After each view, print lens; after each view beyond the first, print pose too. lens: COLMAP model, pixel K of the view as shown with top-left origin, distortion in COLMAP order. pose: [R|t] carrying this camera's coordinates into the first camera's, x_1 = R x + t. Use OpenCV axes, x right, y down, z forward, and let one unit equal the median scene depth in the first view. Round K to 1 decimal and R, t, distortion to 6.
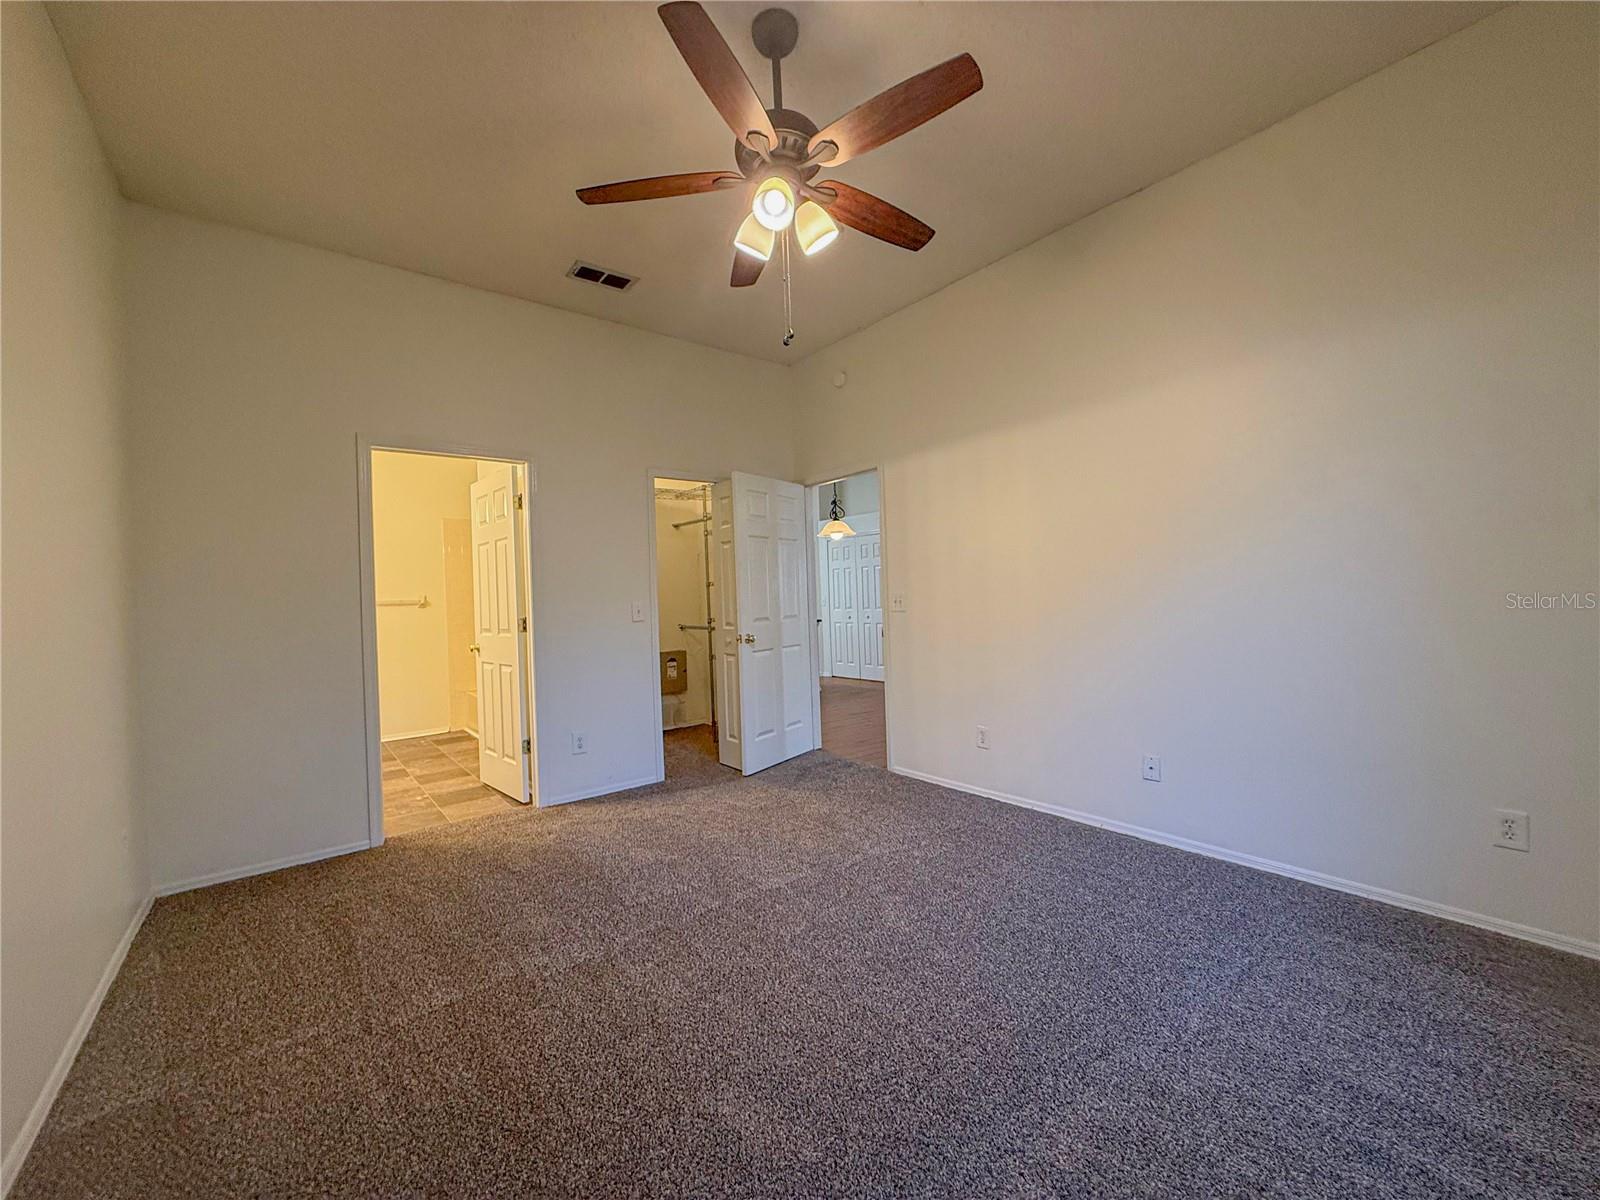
lens RADIAL K [[634.7, 0, 794.8], [0, 634.7, 599.7], [0, 0, 1]] dist [-0.000413, -0.000114]
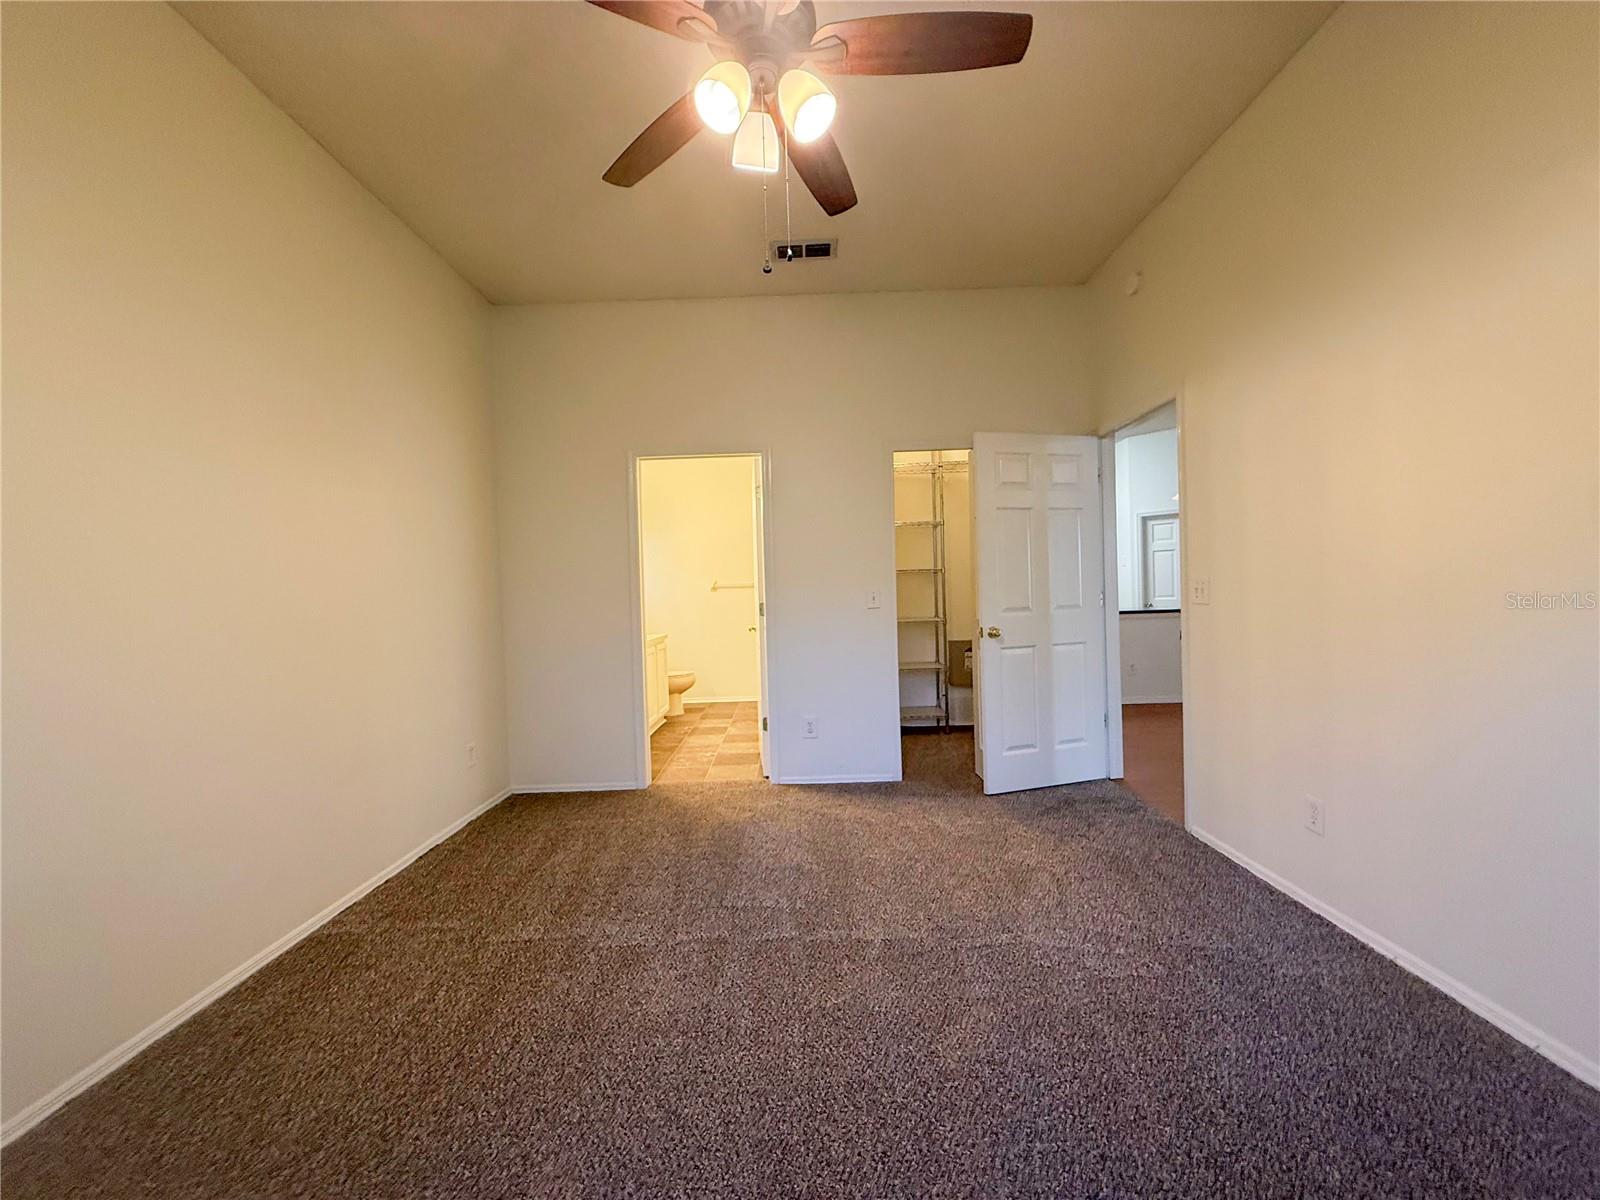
lens RADIAL K [[634.7, 0, 794.8], [0, 634.7, 599.7], [0, 0, 1]] dist [-0.000413, -0.000114]
pose [[0.780806, 0.018903, -0.624488, 0.280859], [0.001187, 0.999496, 0.031737, -0.009646], [0.624773, -0.025522, 0.780389, 0.215551]]
